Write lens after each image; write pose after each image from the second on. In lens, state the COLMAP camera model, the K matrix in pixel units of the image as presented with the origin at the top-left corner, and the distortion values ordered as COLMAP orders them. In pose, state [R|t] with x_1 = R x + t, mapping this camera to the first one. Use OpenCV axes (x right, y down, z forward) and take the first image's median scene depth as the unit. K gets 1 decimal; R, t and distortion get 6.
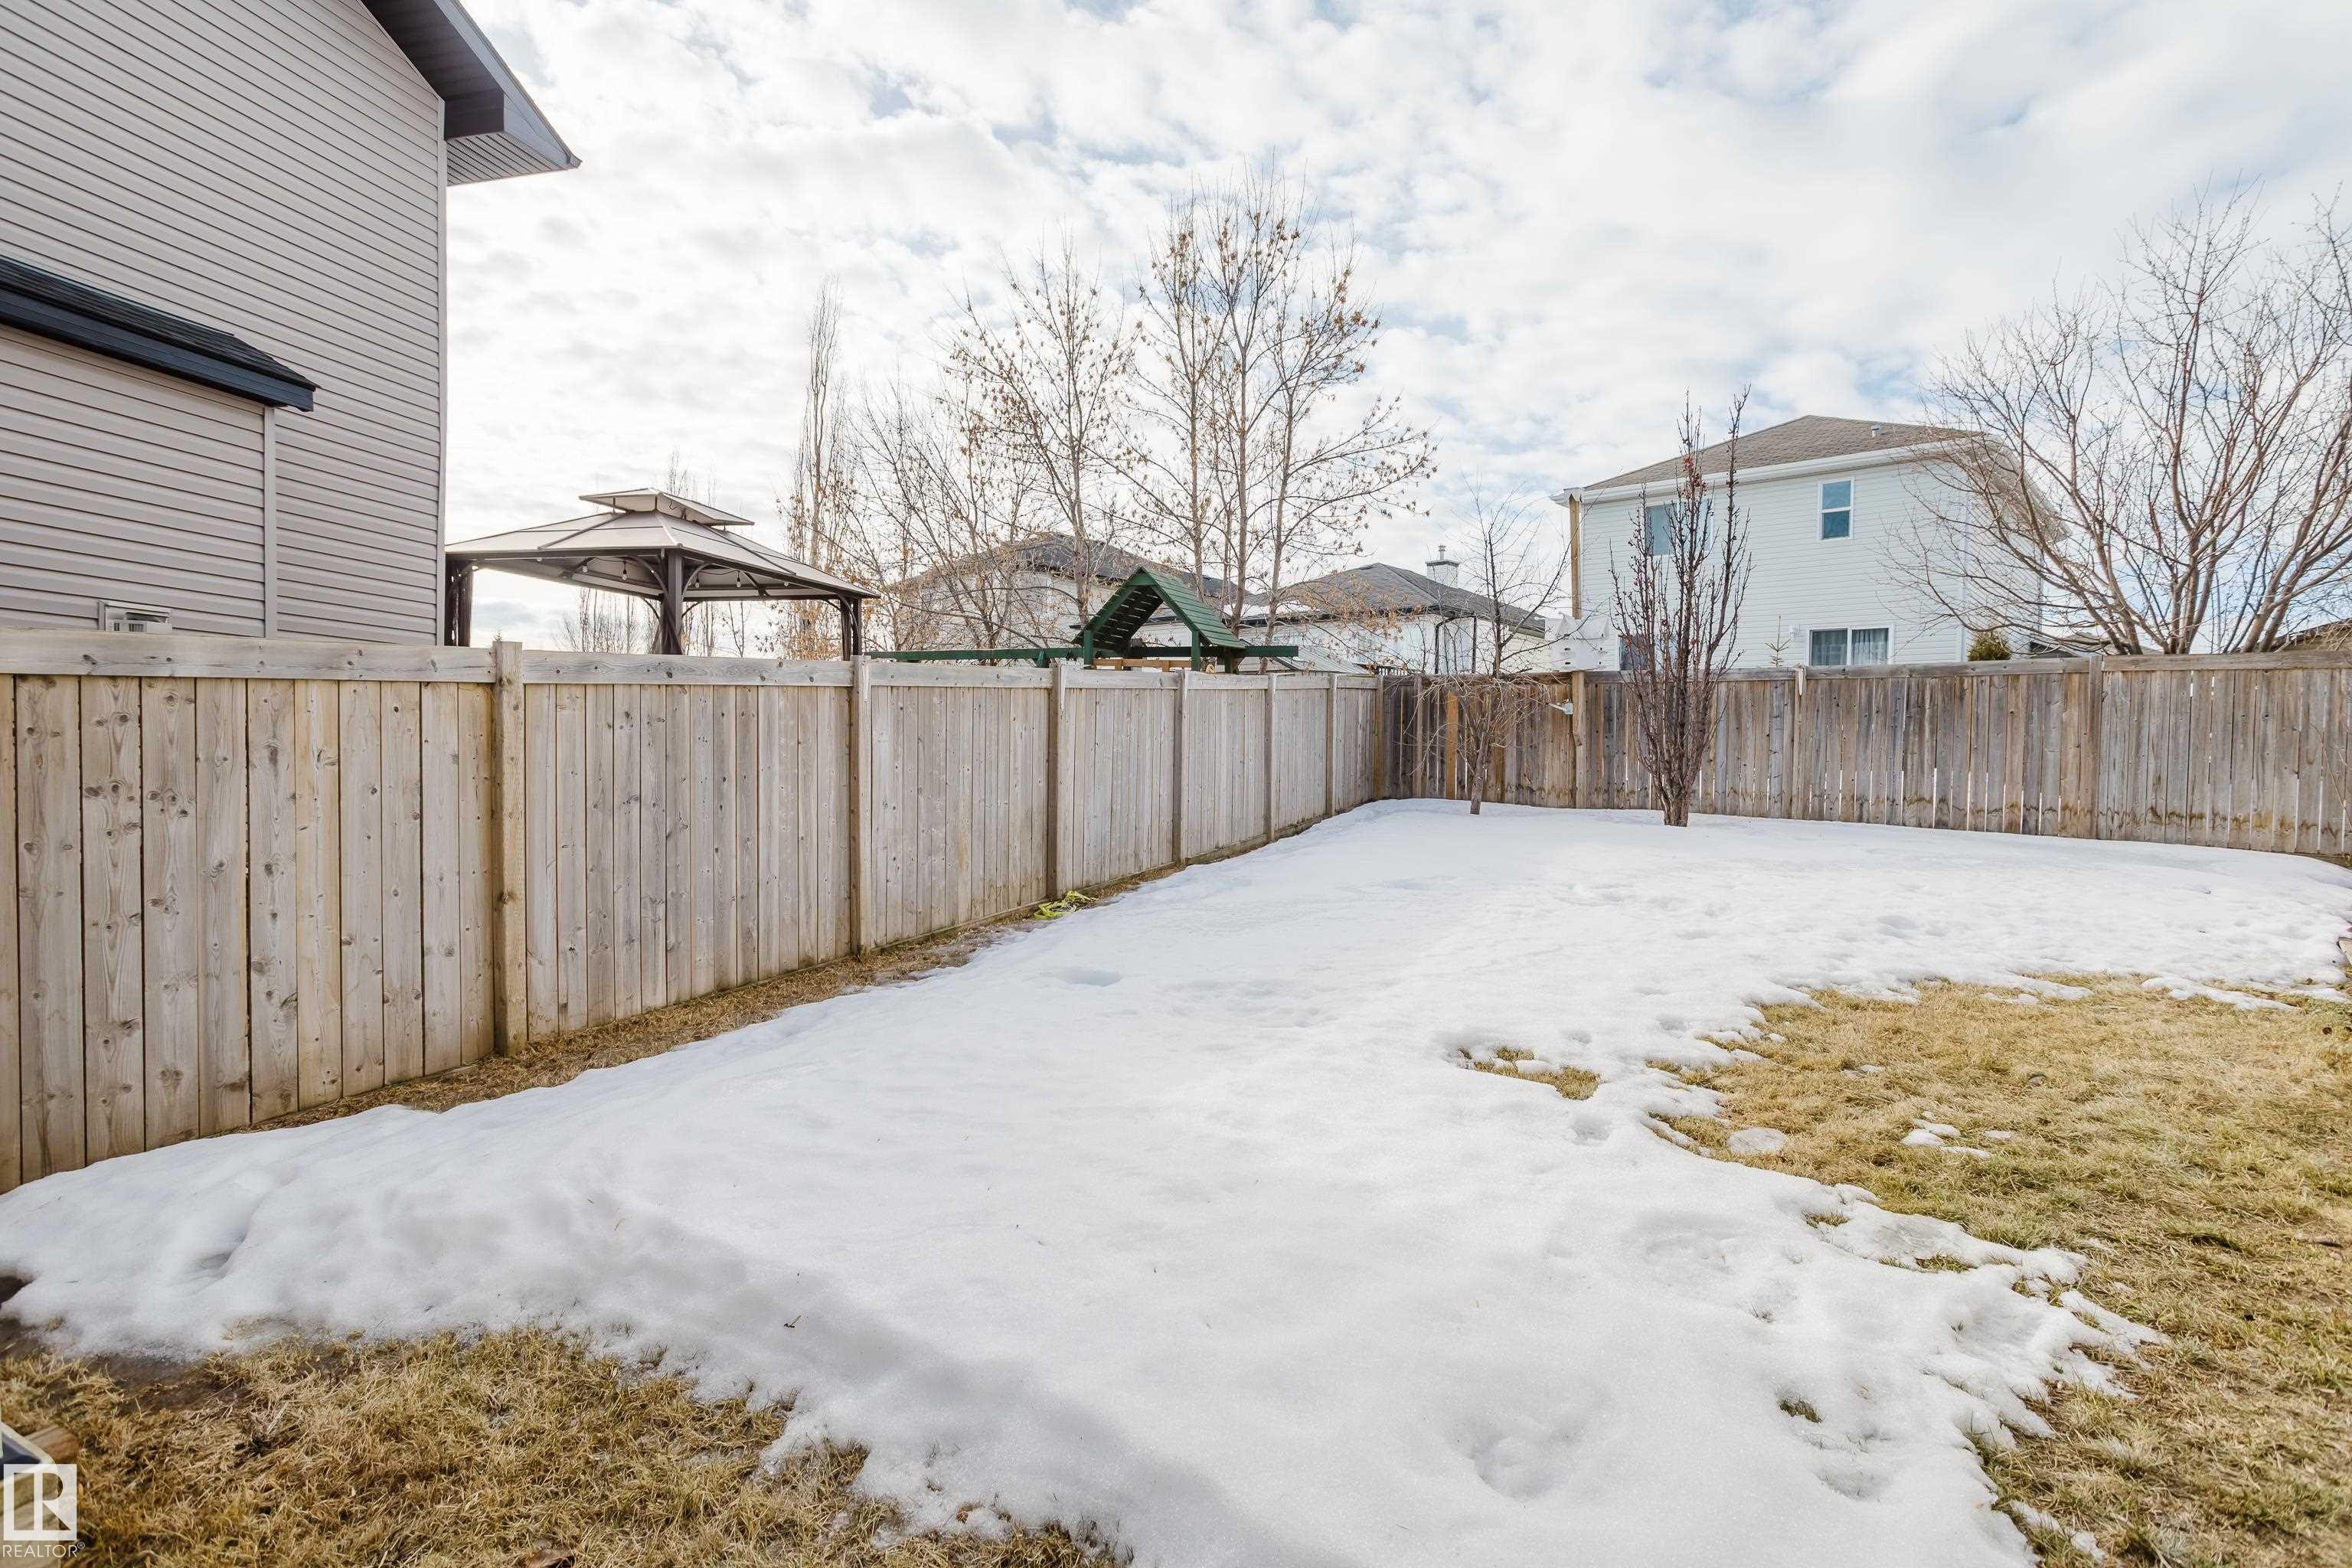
lens RADIAL K [[1142.7, 0, 1170.2], [0, 1142.7, 782.0], [0, 0, 1]] dist [-0.024615, 0.012221]
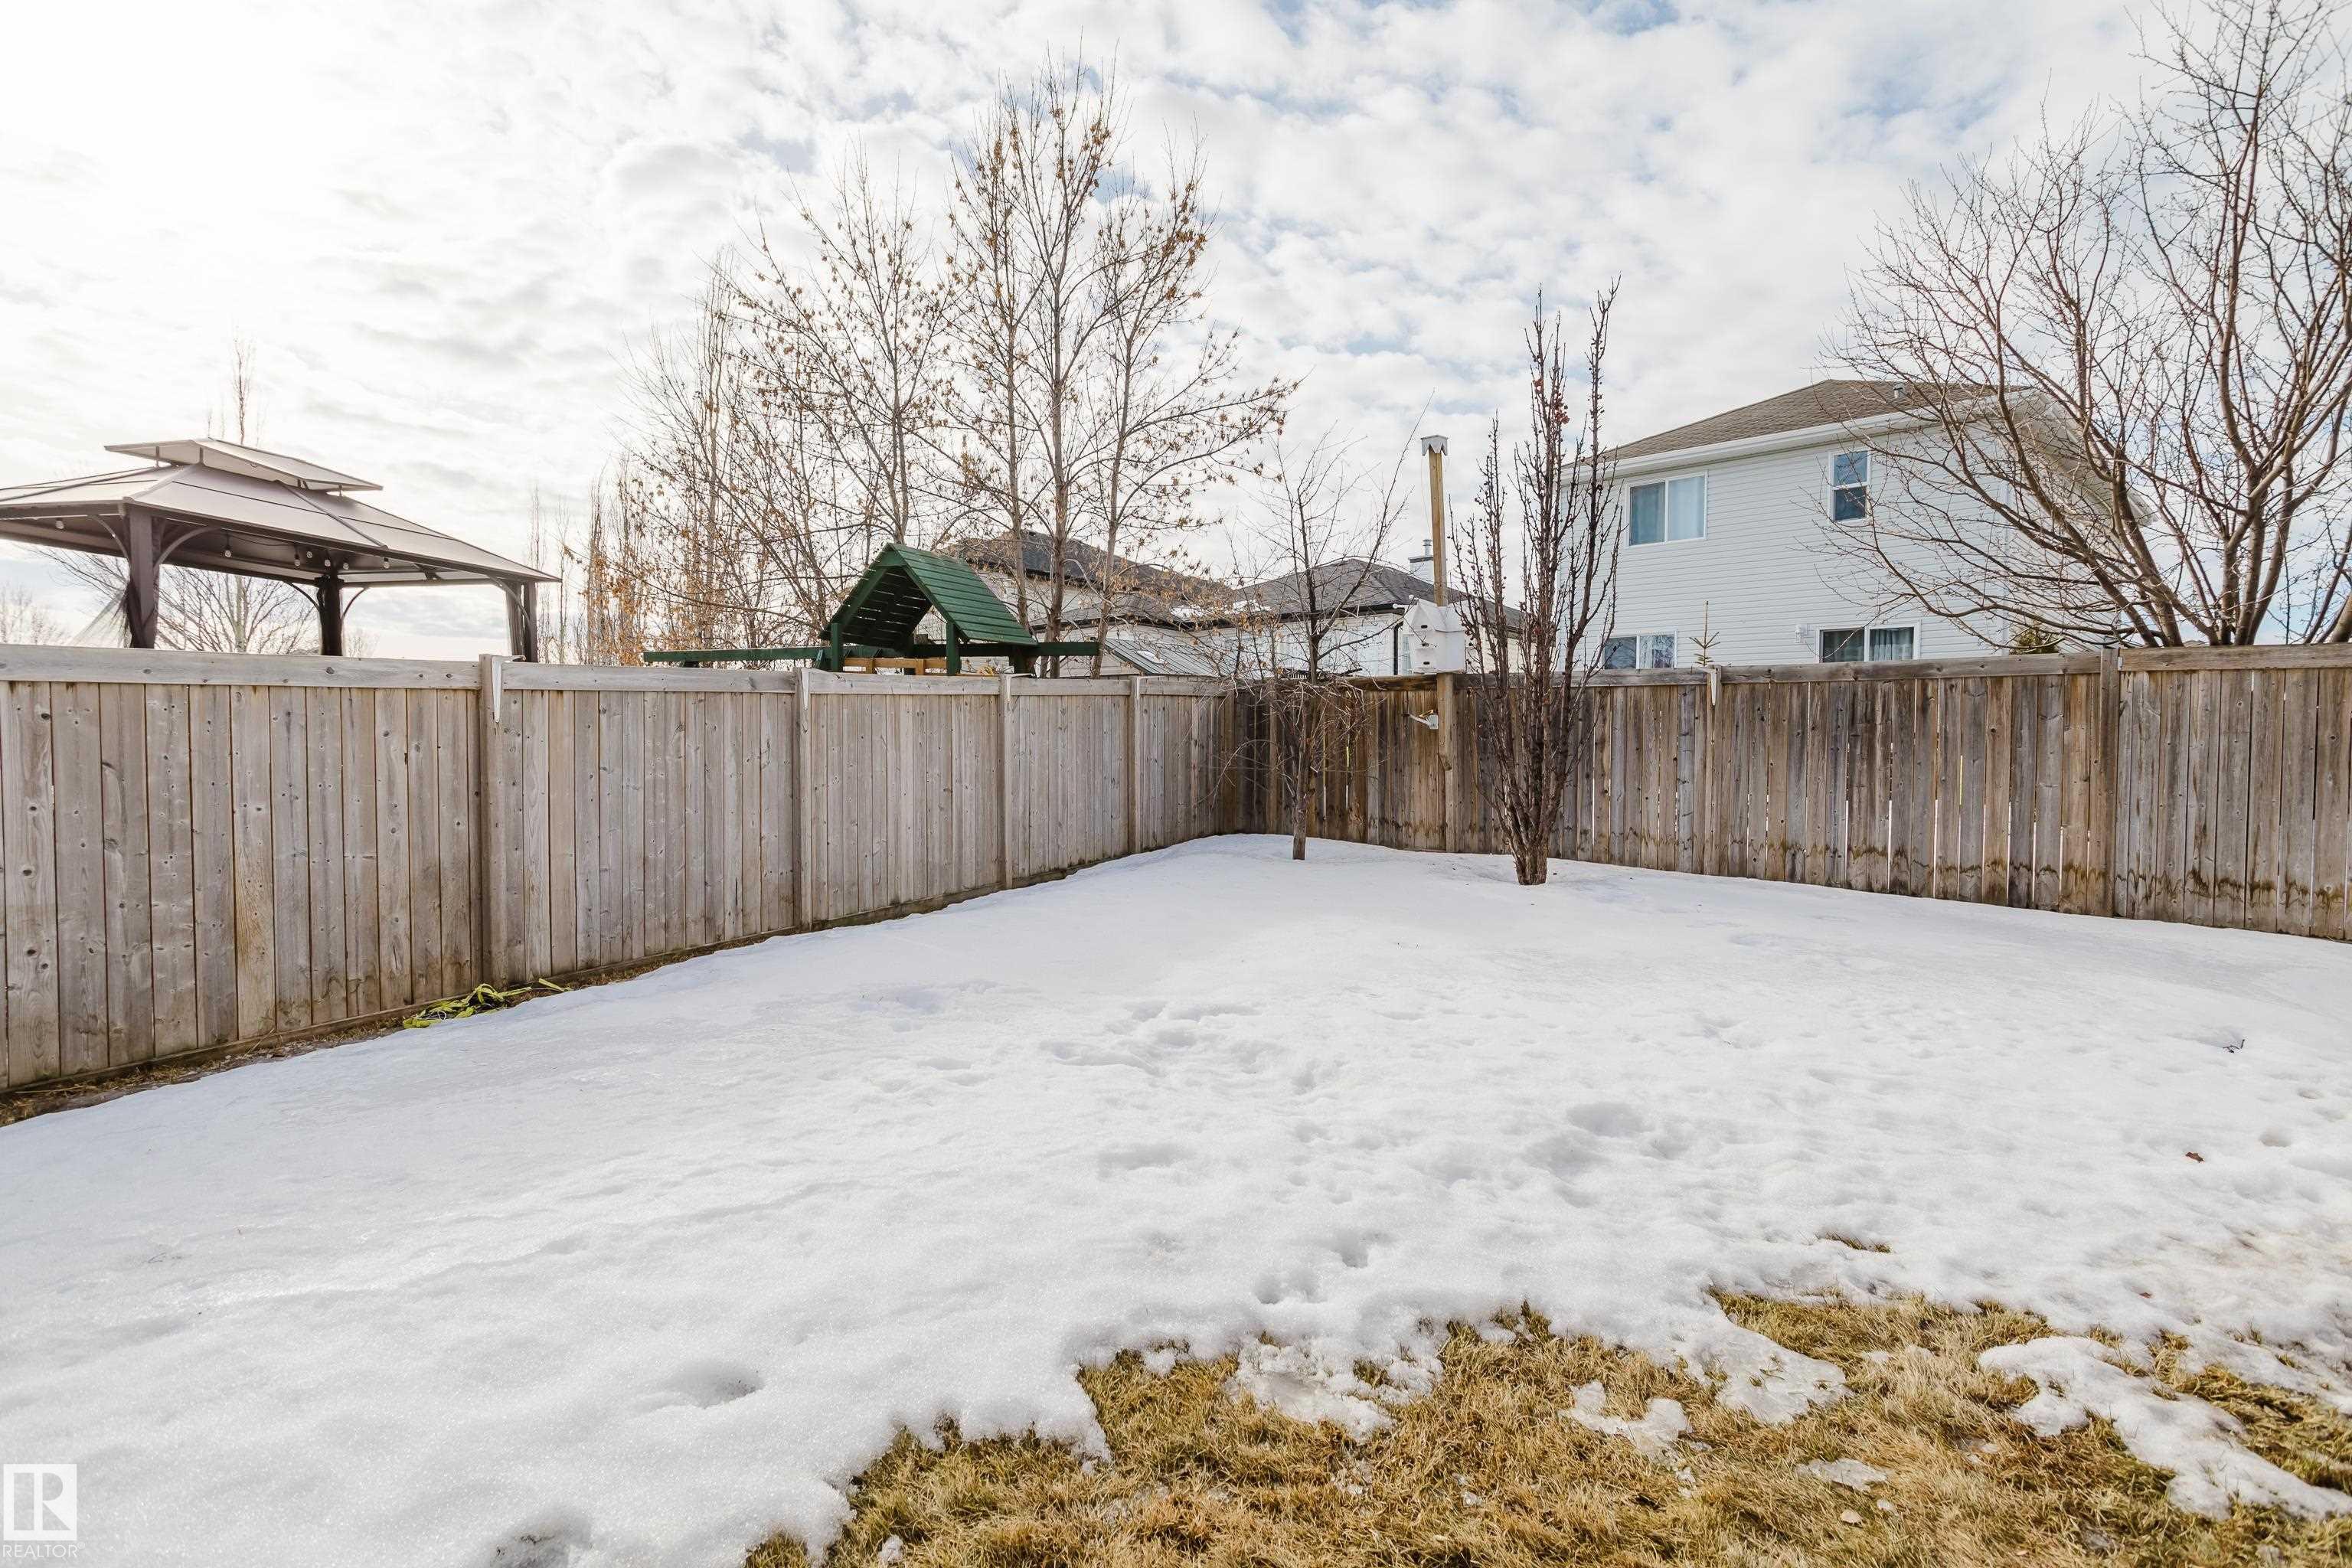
lens RADIAL K [[1142.7, 0, 1188.1], [0, 1142.7, 781.9], [0, 0, 1]] dist [-0.024615, 0.012221]
pose [[0.998285, 0.008056, -0.057980, 0.297058], [-0.008693, 0.999905, -0.010736, -0.018251], [0.057888, 0.011221, 0.998260, 0.279507]]
